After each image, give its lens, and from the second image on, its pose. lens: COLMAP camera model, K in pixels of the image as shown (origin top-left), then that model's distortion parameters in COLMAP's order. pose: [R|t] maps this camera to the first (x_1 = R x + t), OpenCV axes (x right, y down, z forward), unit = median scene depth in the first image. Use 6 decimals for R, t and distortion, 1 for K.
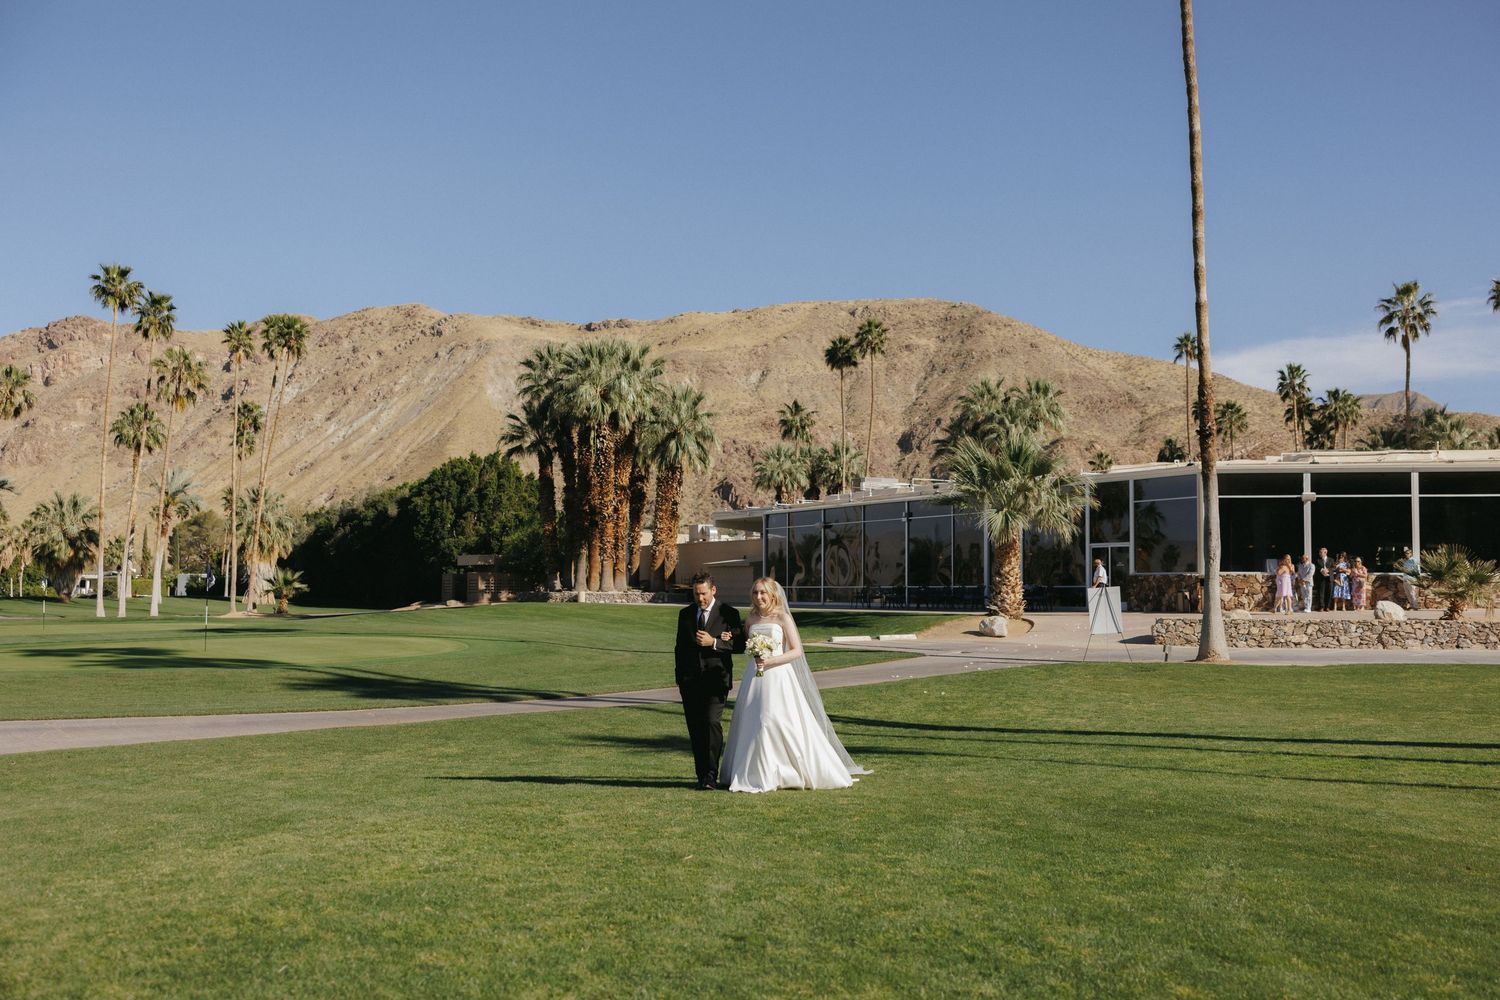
lens RADIAL K [[1363.6, 0, 750.0], [0, 1363.6, 500.0], [0, 0, 1]] dist [-0.003671, -0.000339]
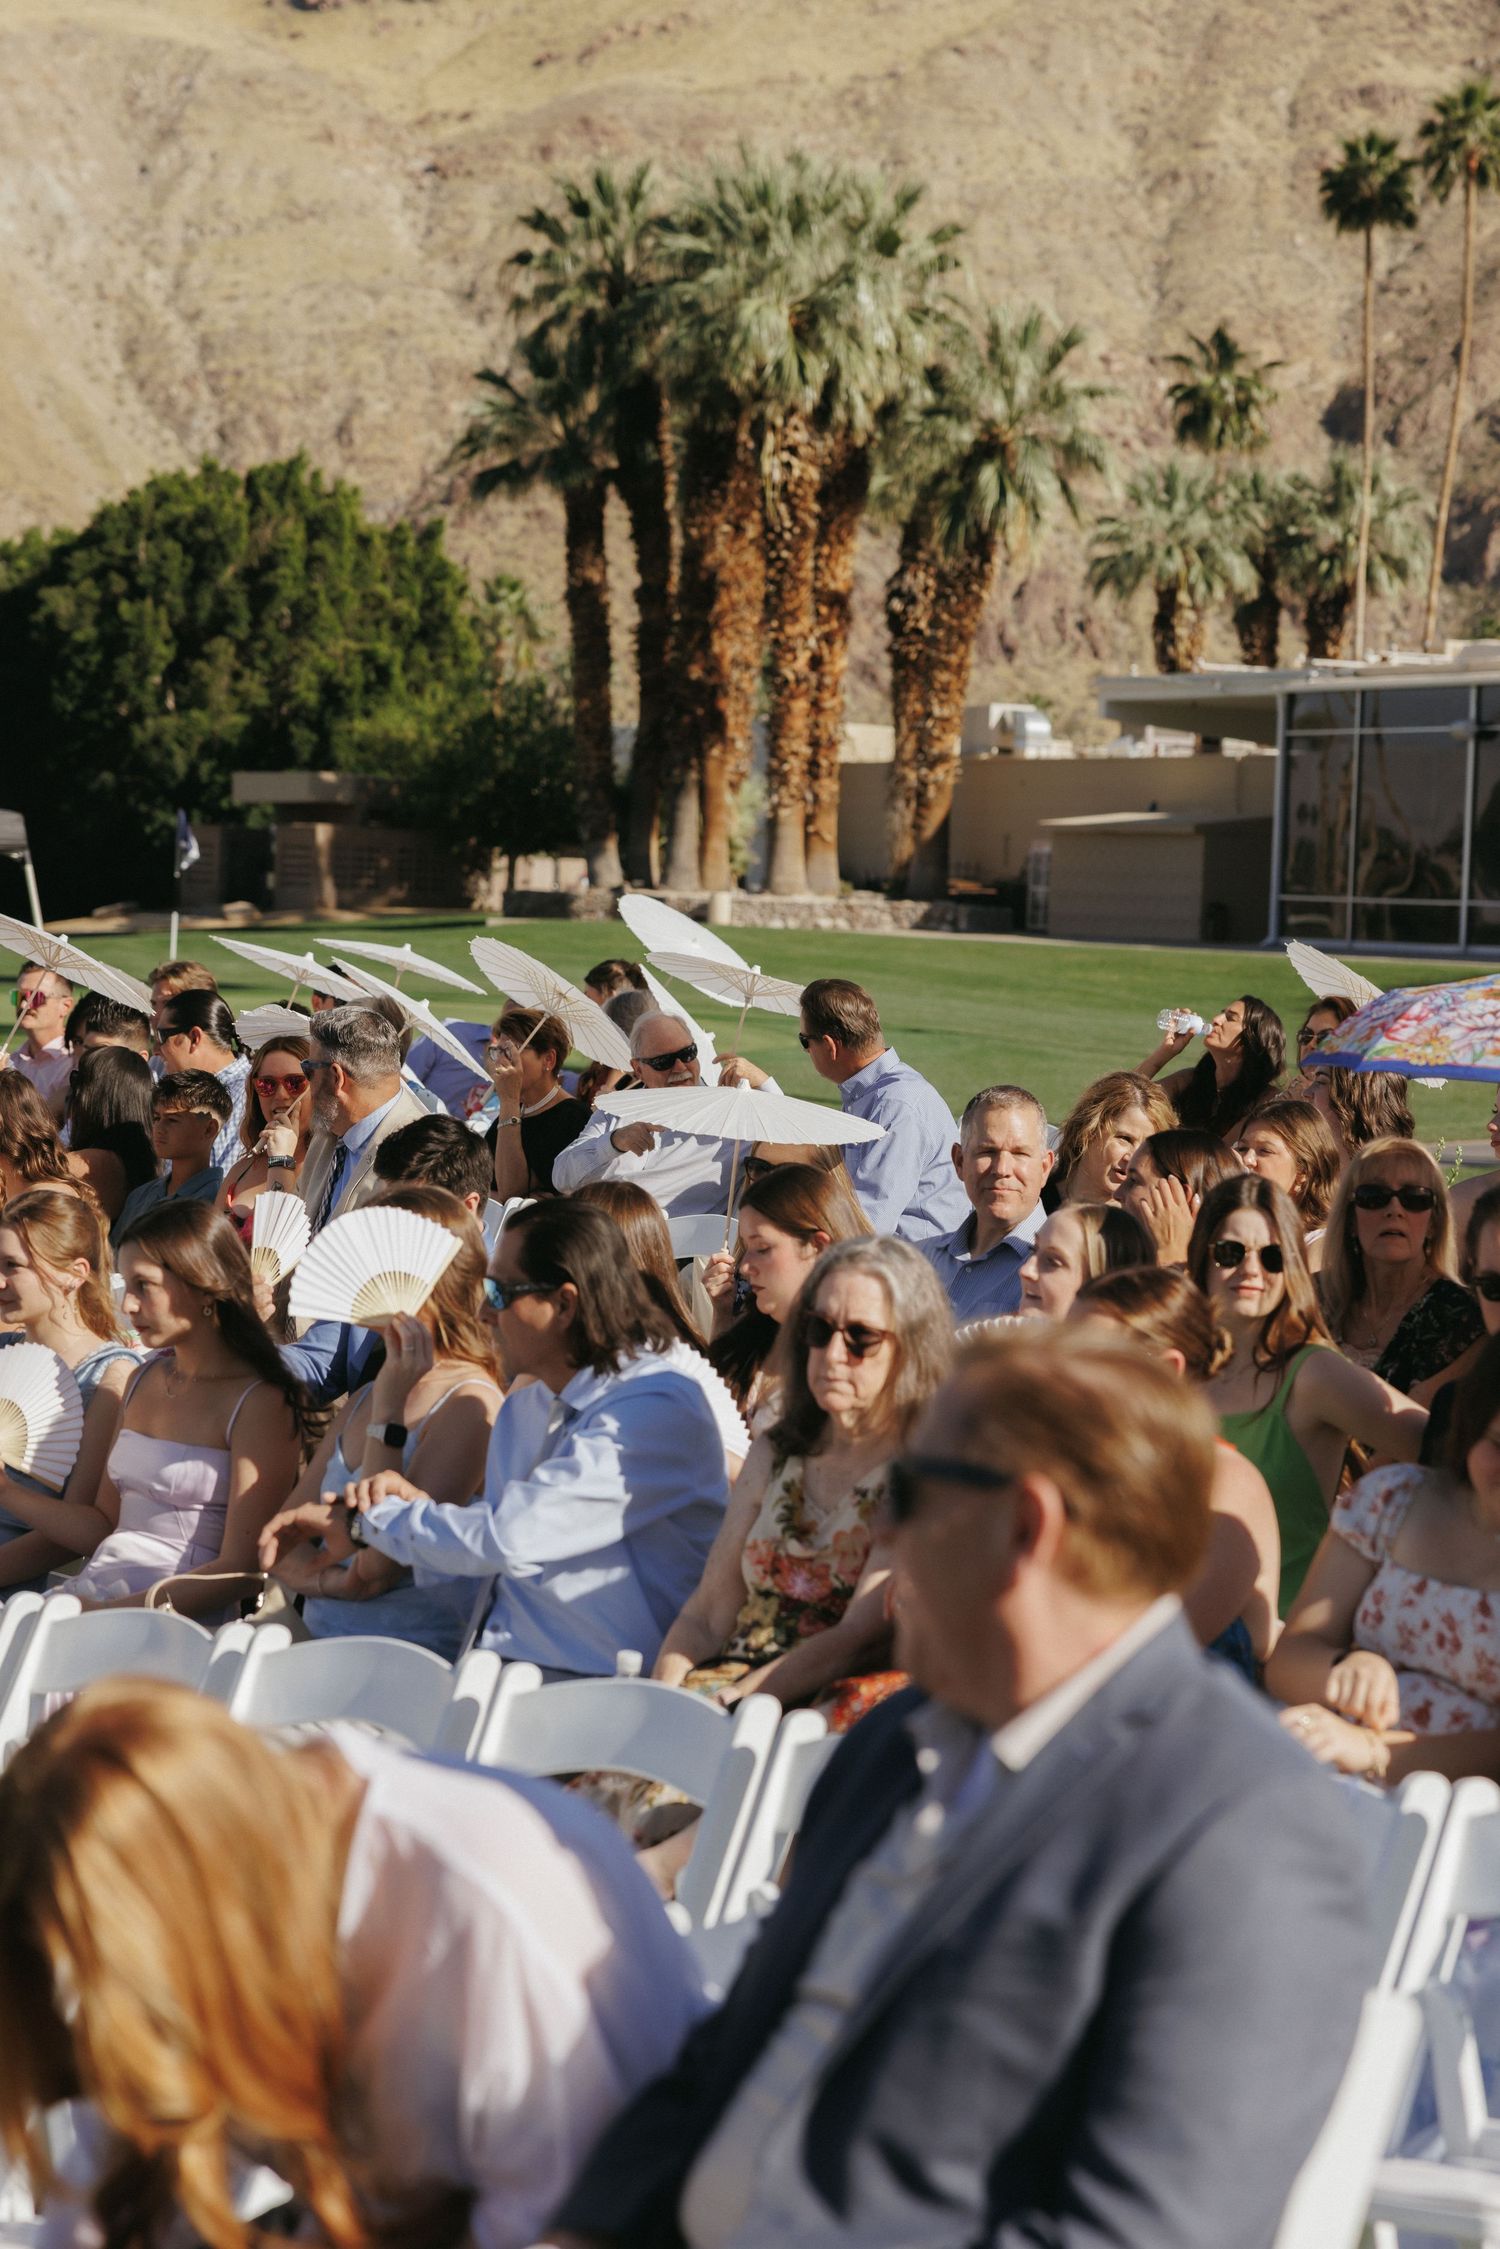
lens RADIAL K [[4468.3, 0, 750.0], [0, 4468.3, 1124.5], [0, 0, 1]] dist [0.026853, 0.004536]
pose [[0.999474, 0.030454, -0.011163, -0.064144], [-0.028924, 0.992568, 0.118201, -0.006410], [0.014679, -0.117816, 0.992927, -0.096263]]
